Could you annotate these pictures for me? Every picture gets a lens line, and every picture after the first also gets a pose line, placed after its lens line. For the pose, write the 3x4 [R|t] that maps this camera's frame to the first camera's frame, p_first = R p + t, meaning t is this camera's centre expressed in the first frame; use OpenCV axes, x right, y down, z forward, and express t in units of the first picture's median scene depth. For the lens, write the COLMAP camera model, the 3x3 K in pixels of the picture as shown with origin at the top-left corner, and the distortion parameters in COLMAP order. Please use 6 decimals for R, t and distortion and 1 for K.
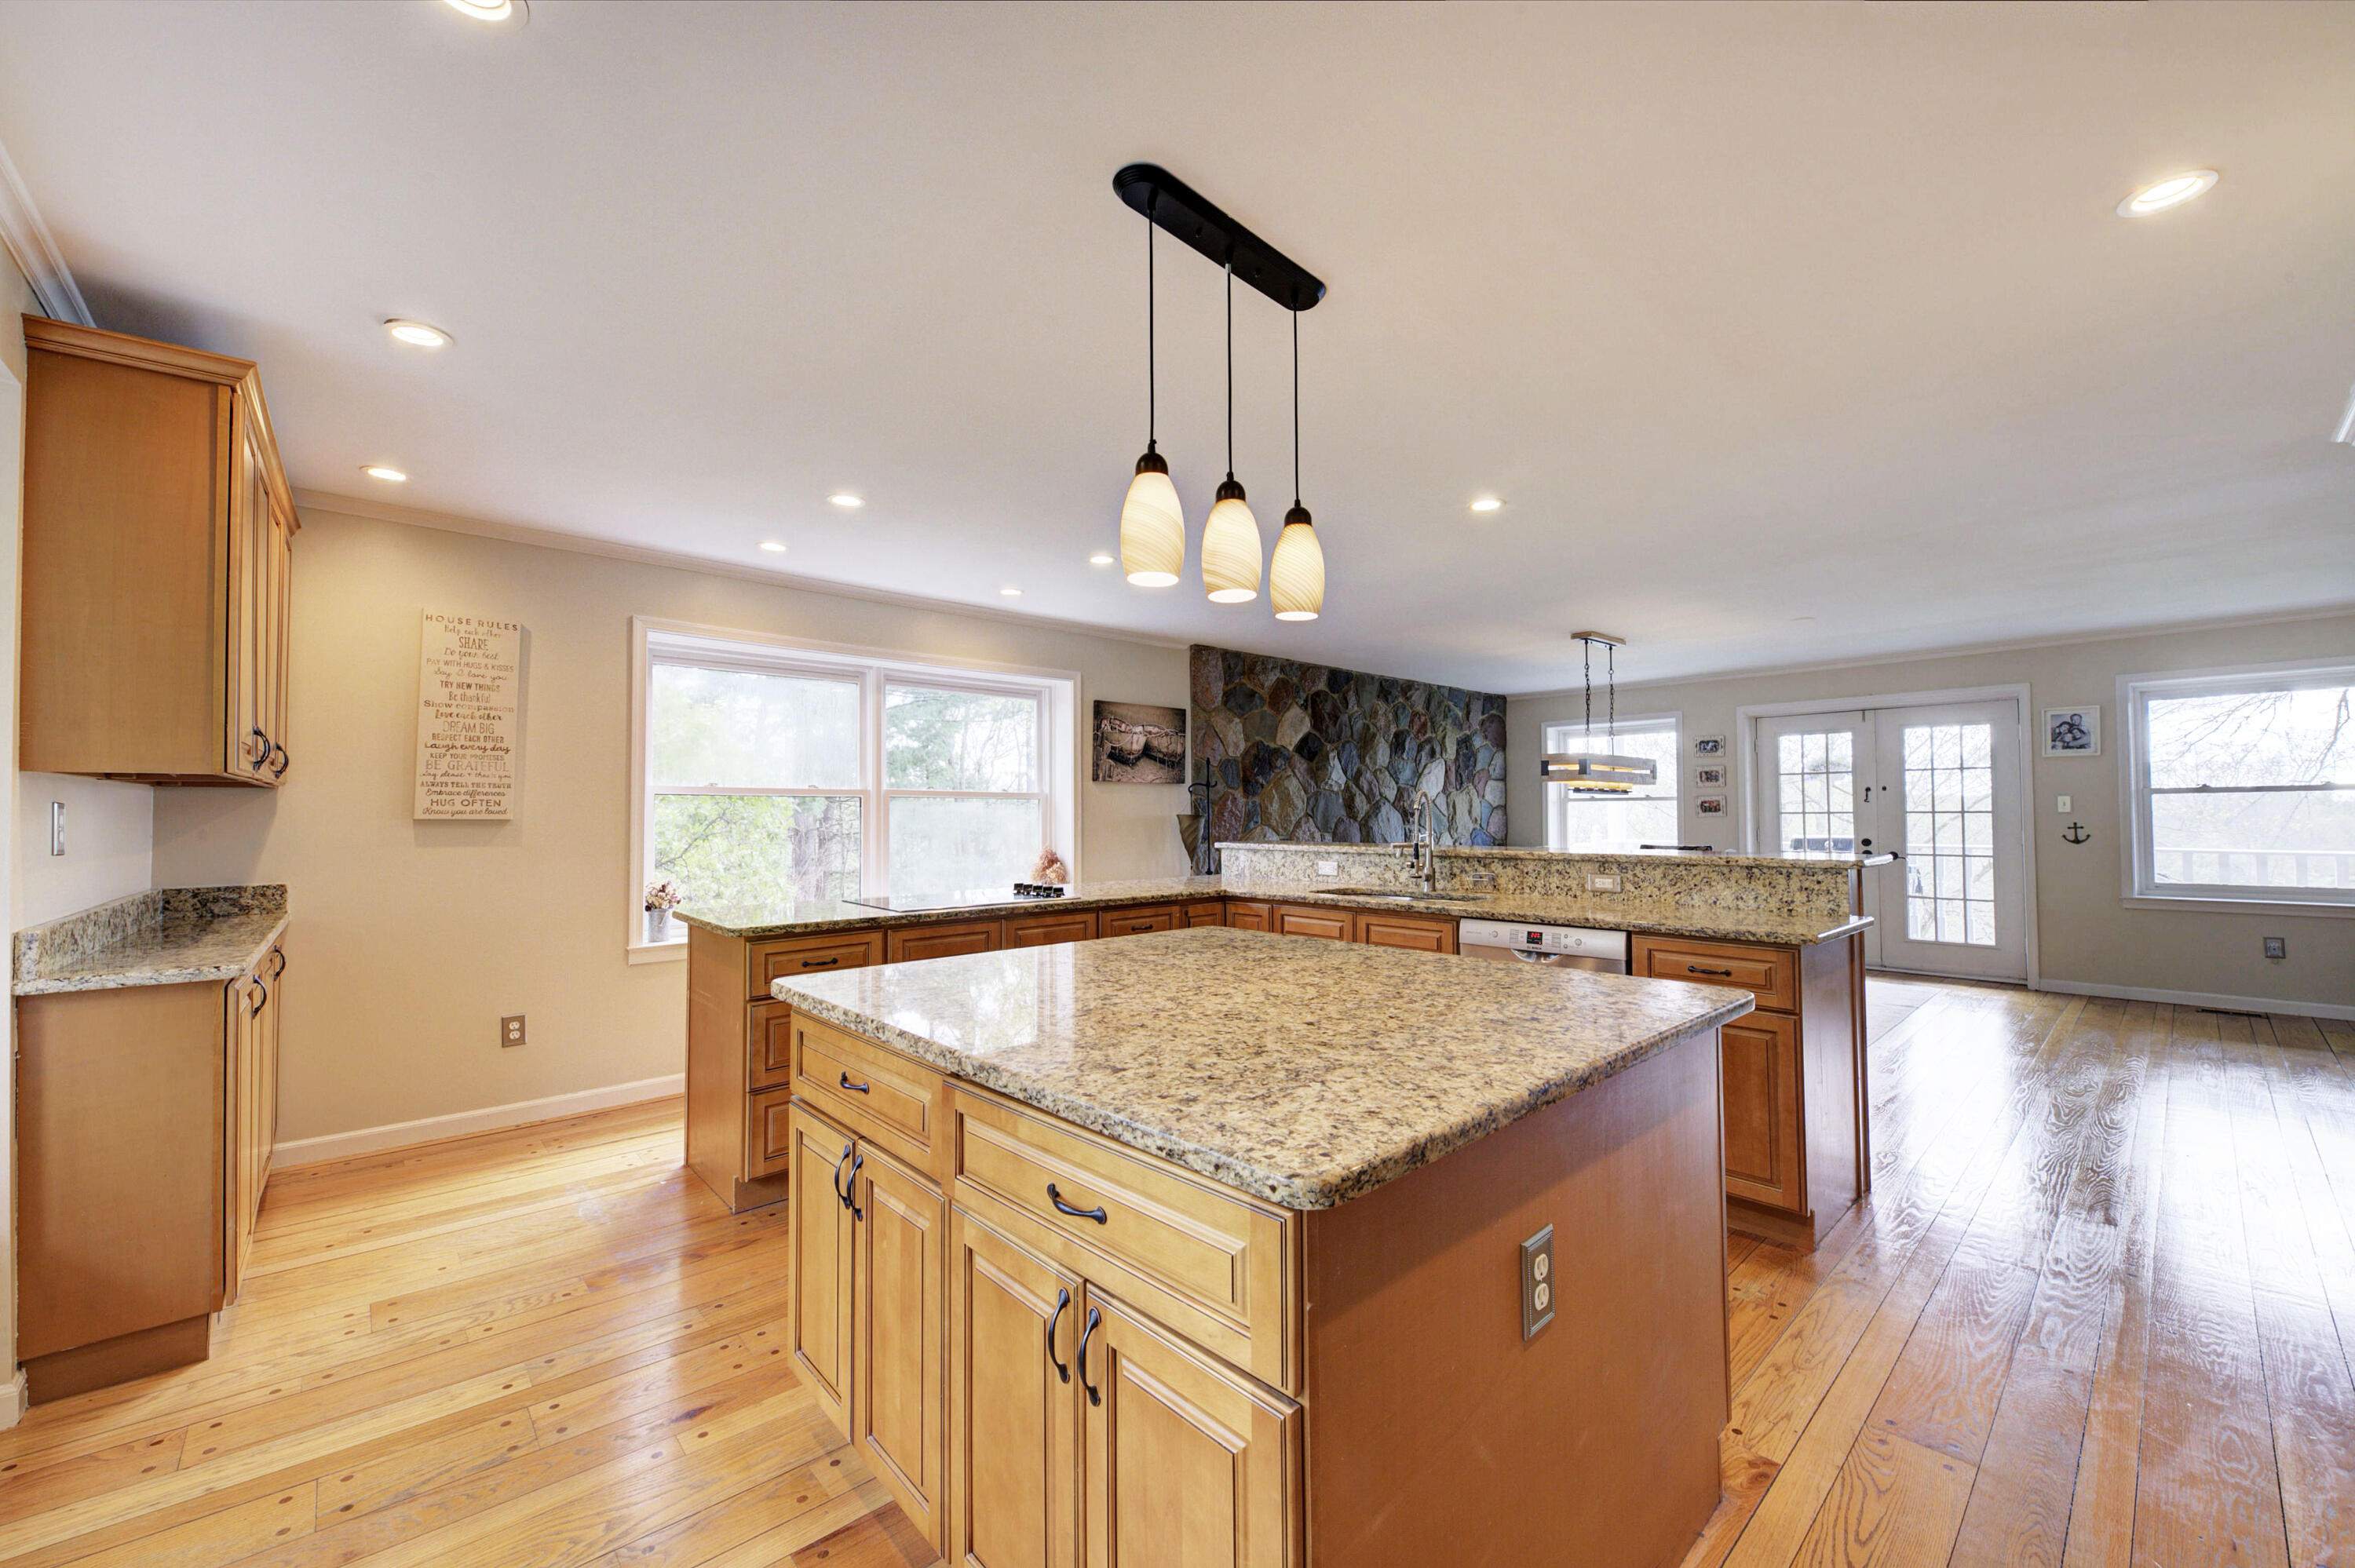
lens RADIAL K [[907.9, 0, 1179.6], [0, 907.9, 791.6], [0, 0, 1]] dist [0.013905, -0.007764]
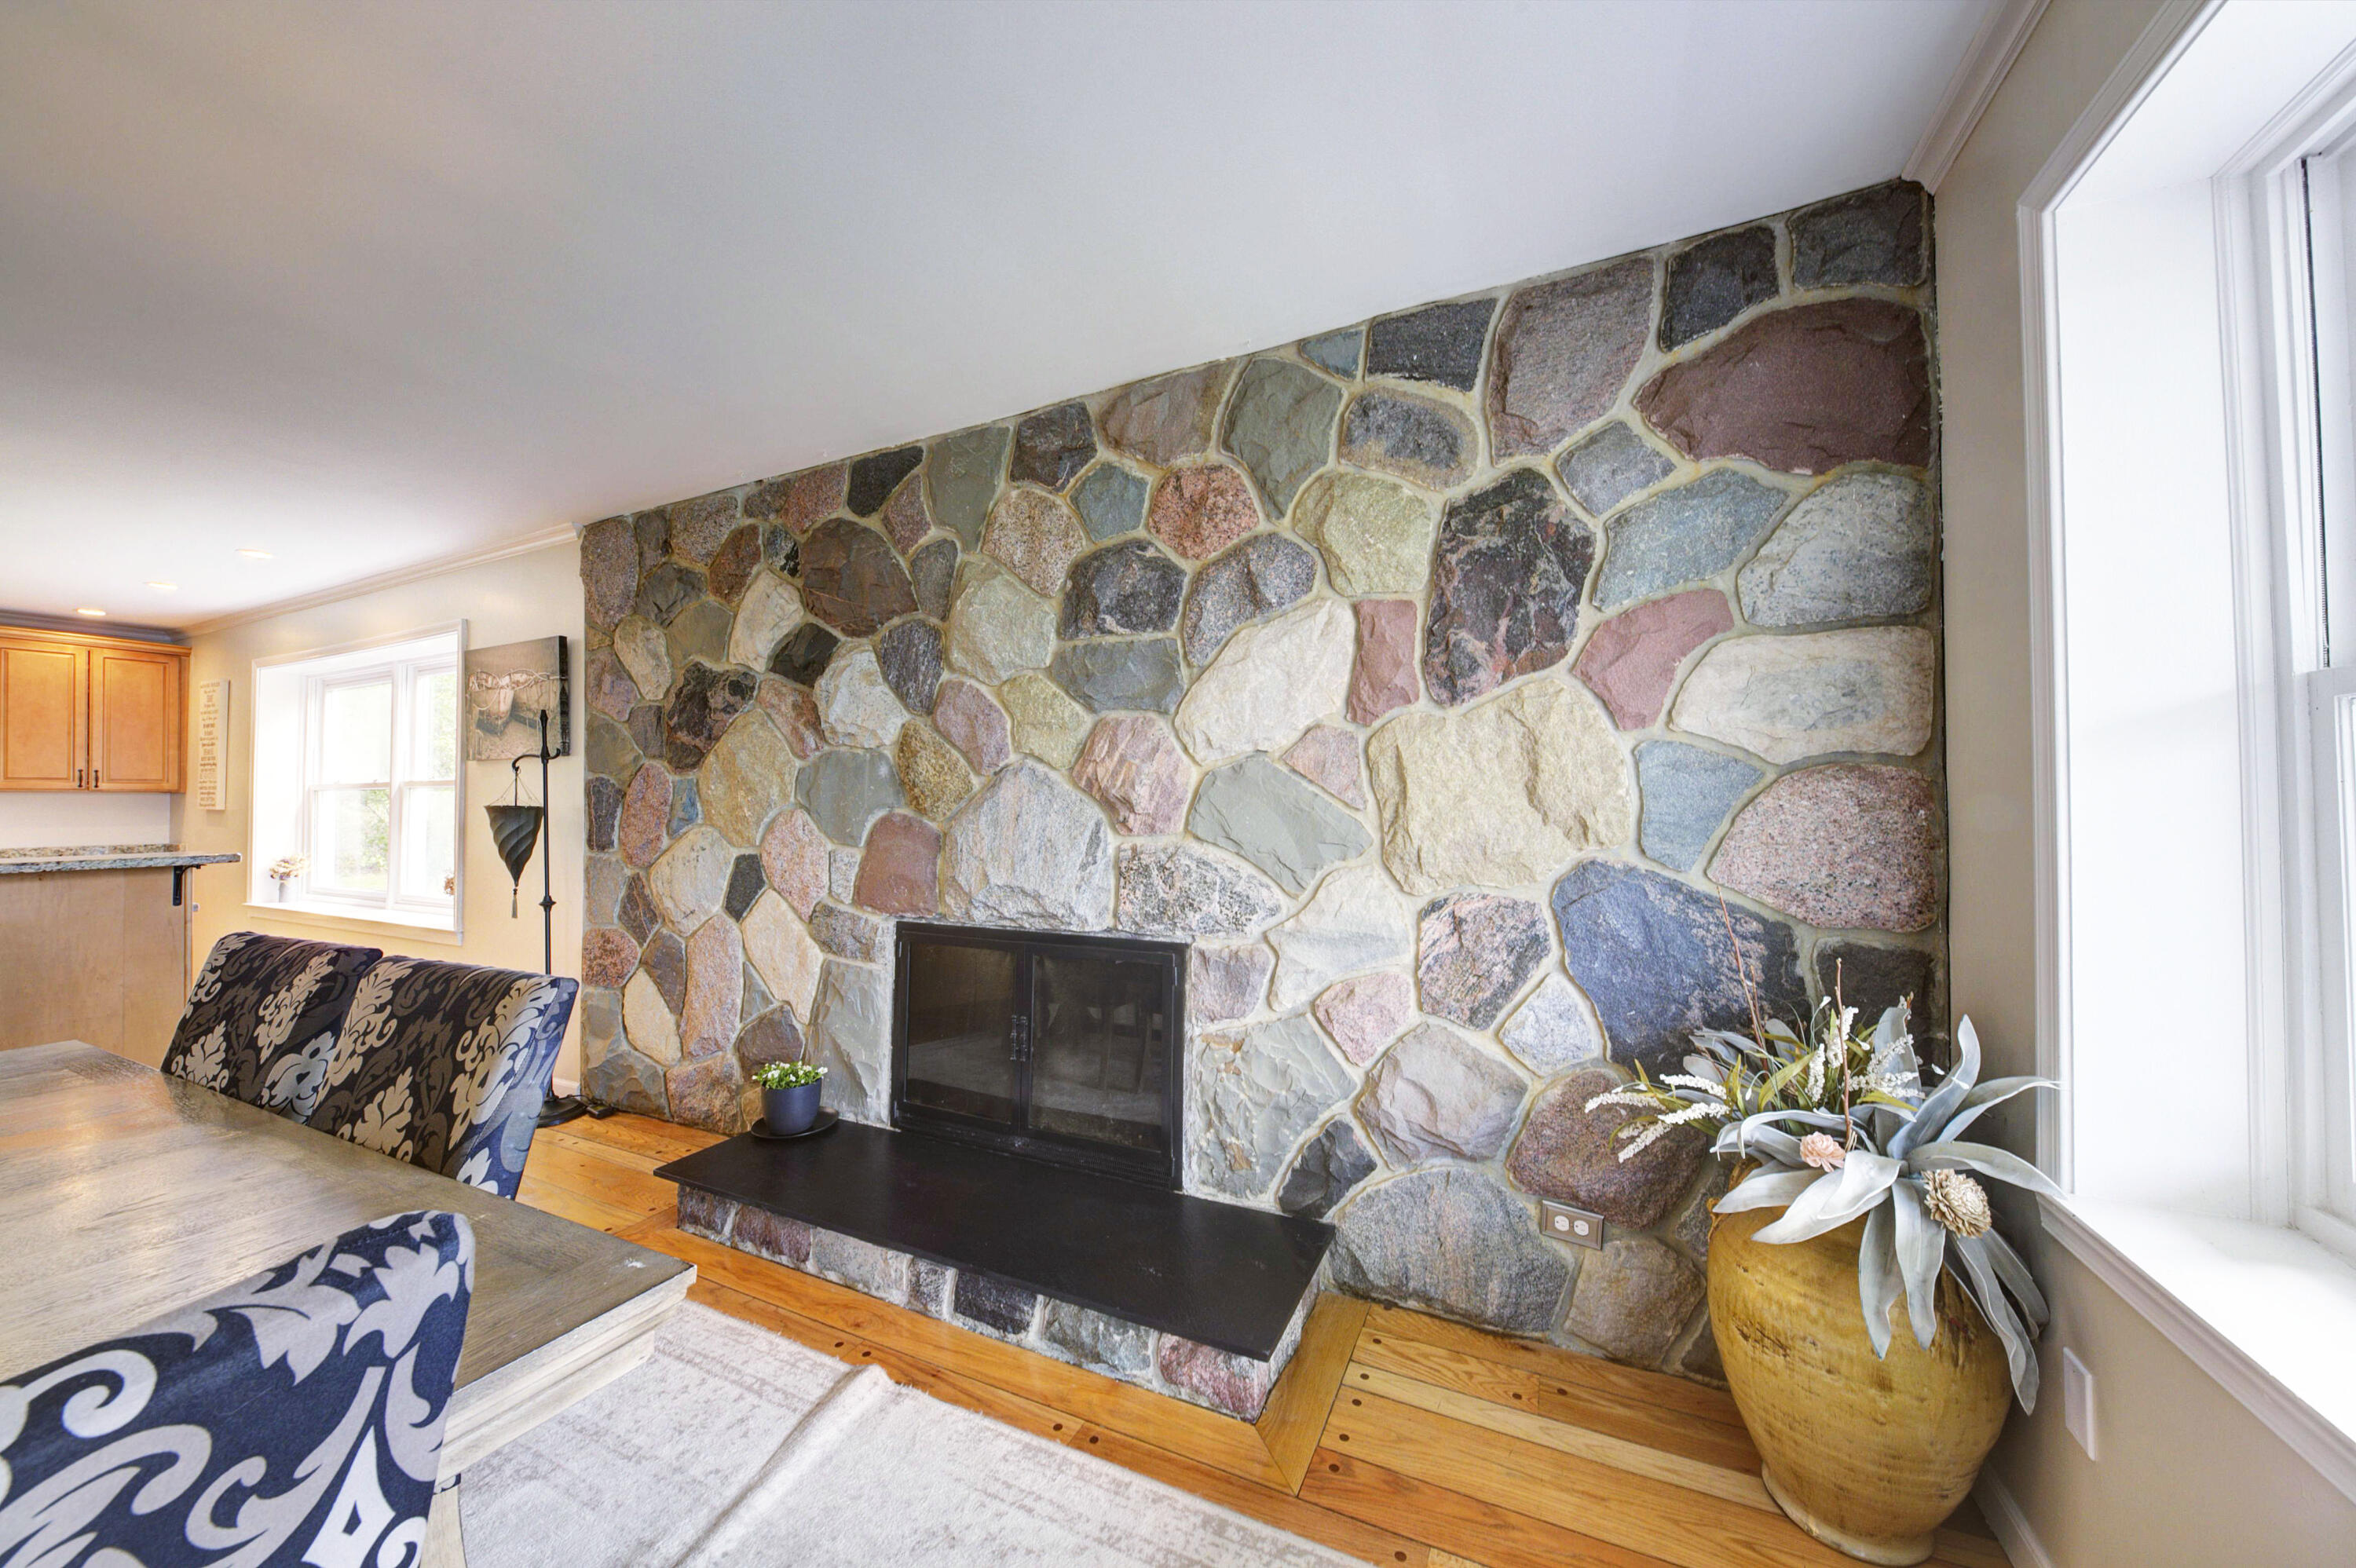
lens RADIAL K [[817.5, 0, 1178.7], [0, 817.5, 791.2], [0, 0, 1]] dist [0.011826, -0.007510]
pose [[0.375087, -0.014094, -0.926882, 0.647029], [0.027611, 0.999611, -0.004026, 0.027941], [0.926578, -0.024082, 0.375330, 1.116003]]
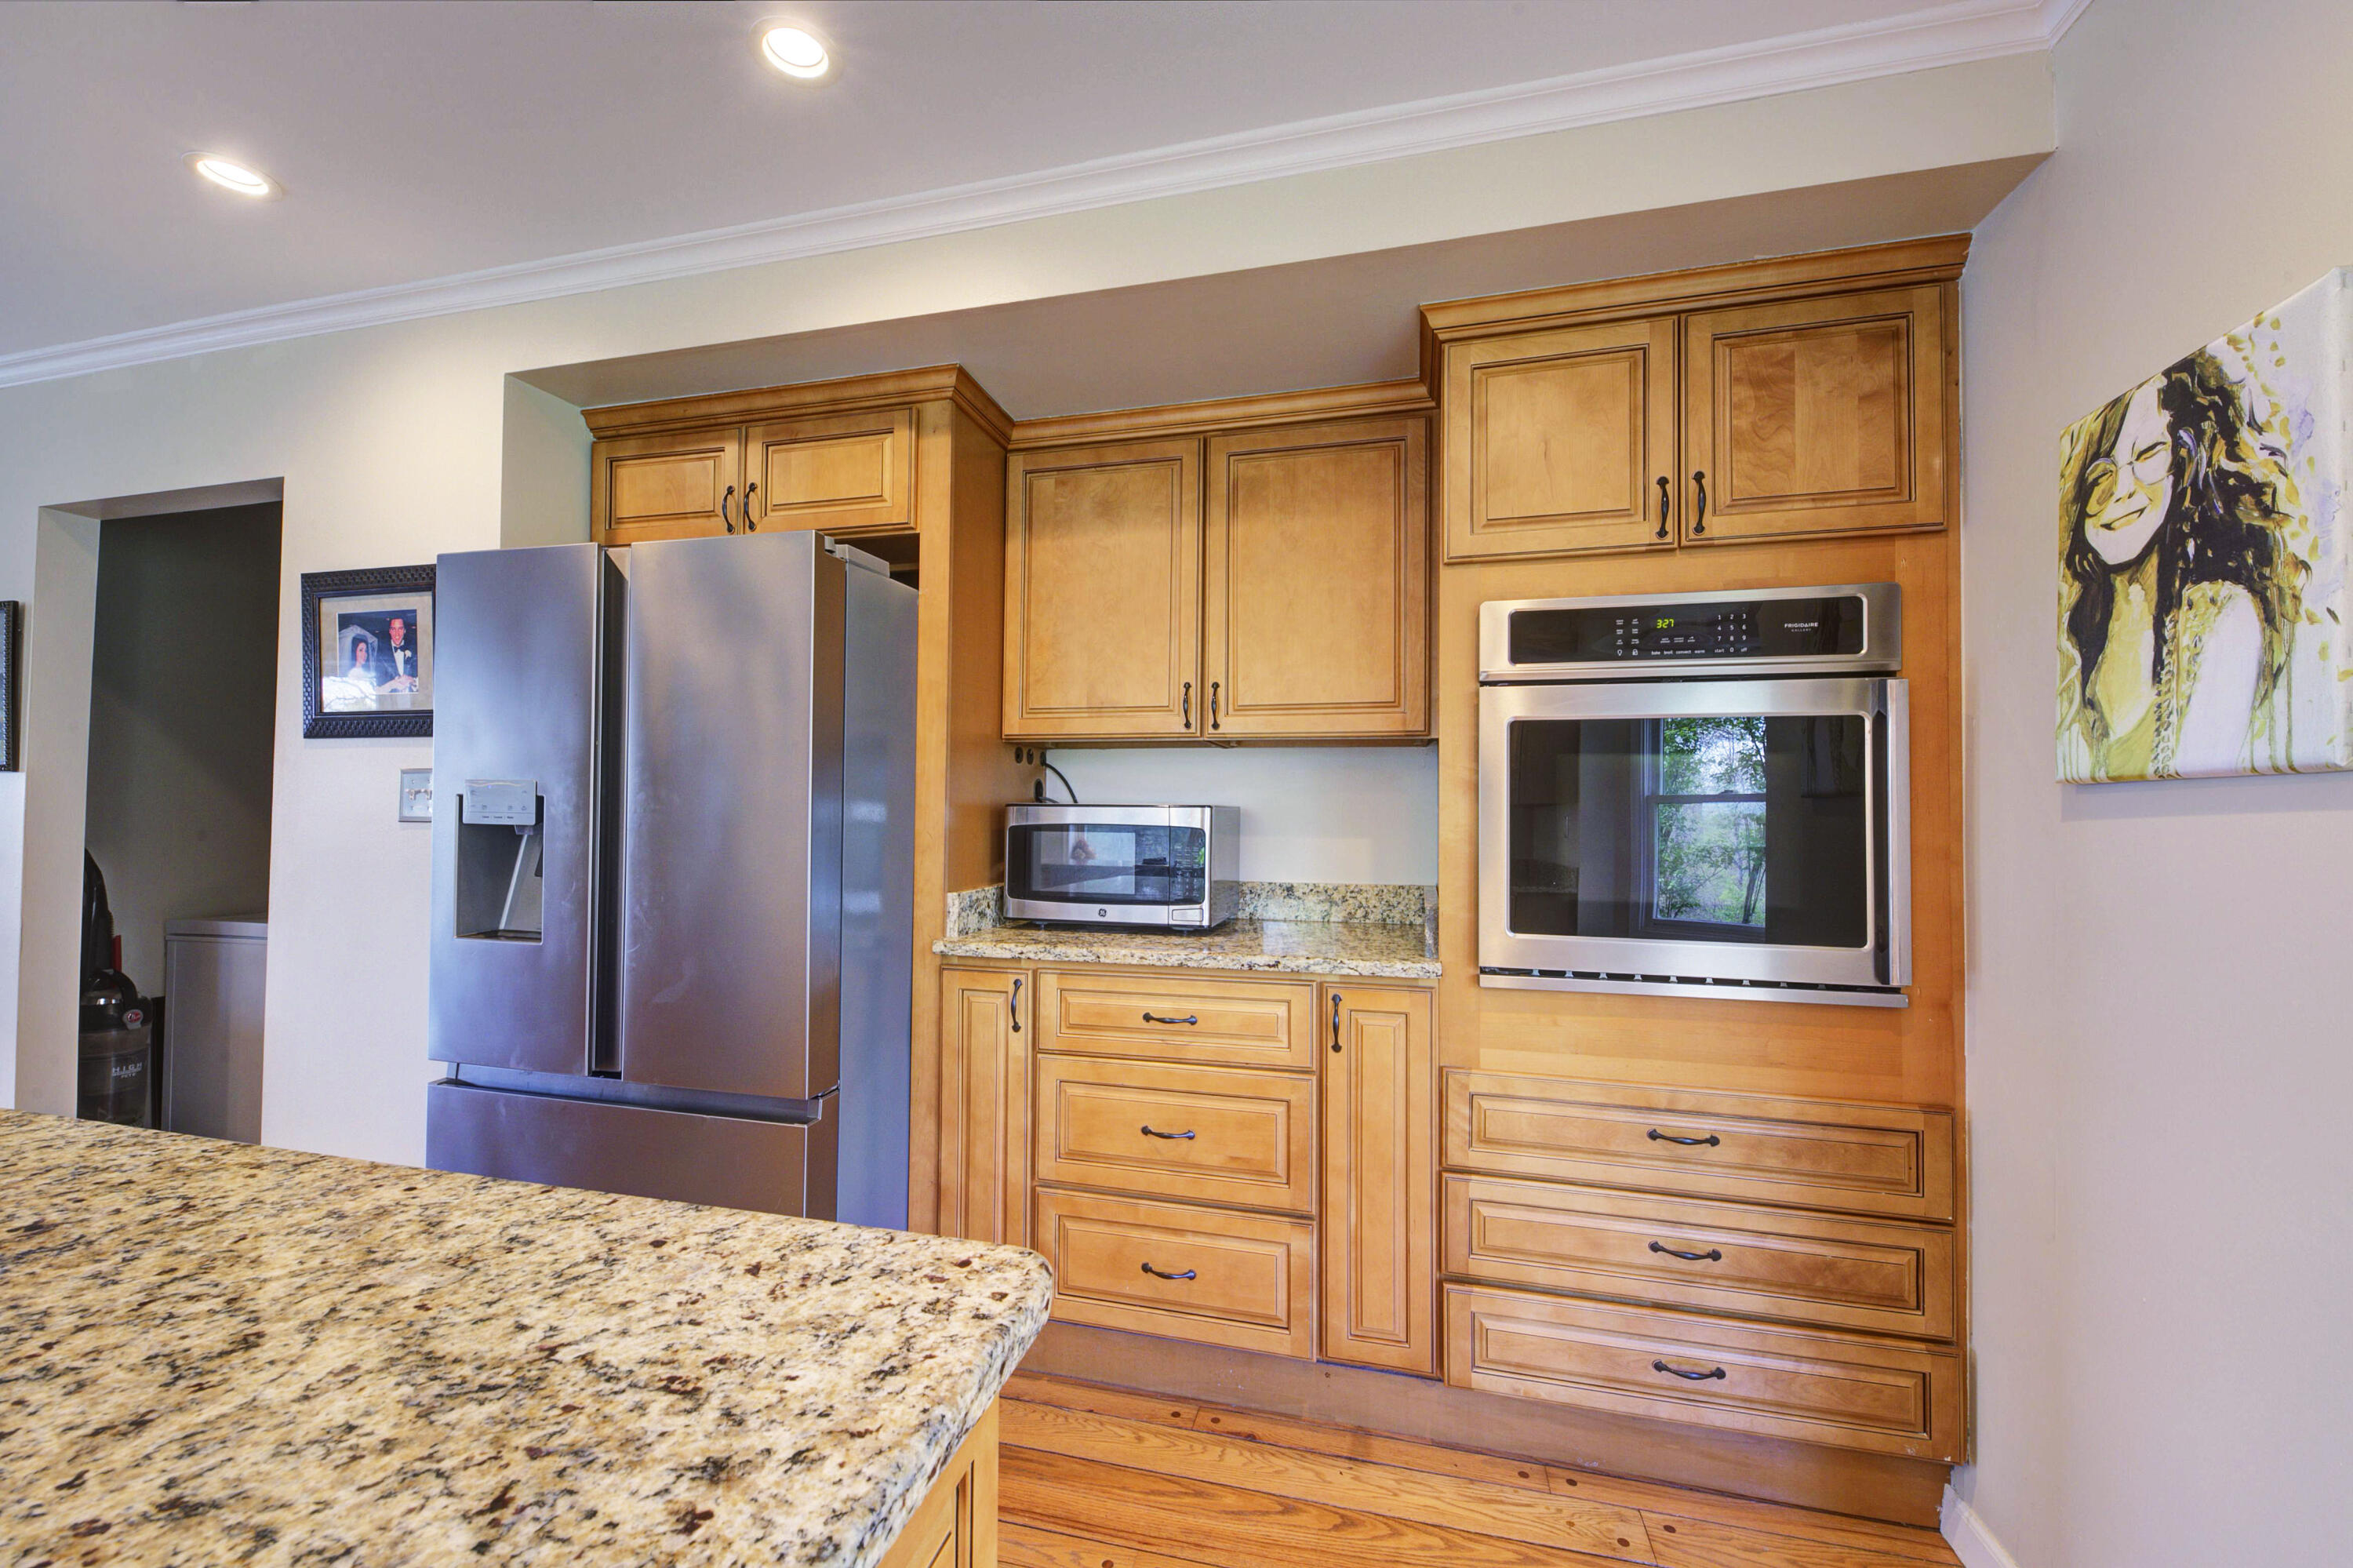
lens RADIAL K [[907.3, 0, 1178.6], [0, 907.3, 791.6], [0, 0, 1]] dist [0.013905, -0.007764]
pose [[-0.549822, 0.021004, 0.835018, -0.074399], [-0.027636, 0.998679, -0.043318, 0.005849], [-0.834824, -0.046894, -0.548515, 0.169477]]
